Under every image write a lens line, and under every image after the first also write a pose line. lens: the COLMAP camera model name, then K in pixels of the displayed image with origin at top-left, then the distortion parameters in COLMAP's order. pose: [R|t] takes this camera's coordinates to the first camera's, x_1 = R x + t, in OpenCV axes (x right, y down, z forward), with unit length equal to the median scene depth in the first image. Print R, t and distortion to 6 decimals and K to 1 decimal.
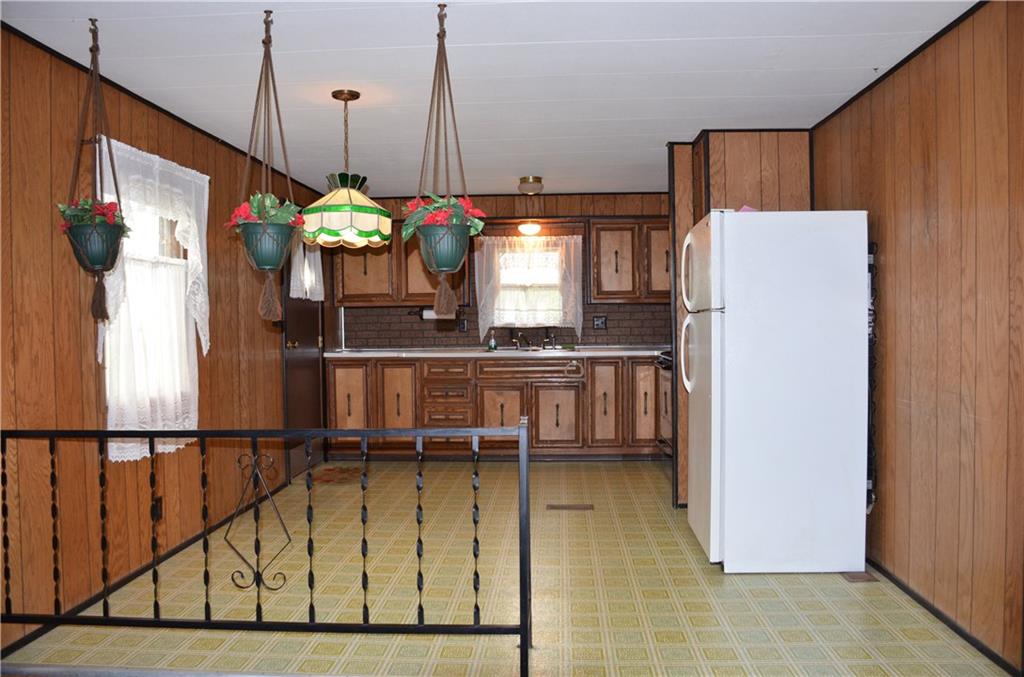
lens RADIAL K [[803.2, 0, 515.6], [0, 803.2, 339.6], [0, 0, 1]] dist [-0.126695, 0.061696]
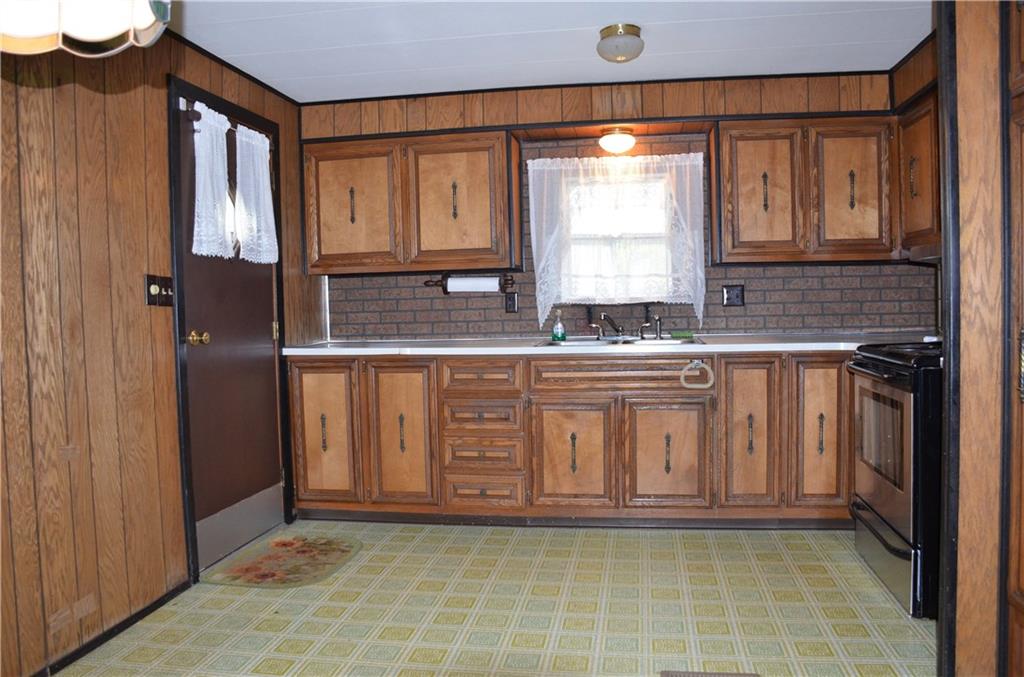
lens RADIAL K [[803.2, 0, 515.1], [0, 803.2, 333.7], [0, 0, 1]] dist [-0.126695, 0.061696]
pose [[0.994645, -0.006014, -0.103178, 0.001757], [0.007679, 0.999847, 0.015747, -0.002816], [0.103067, -0.016455, 0.994538, 0.397293]]
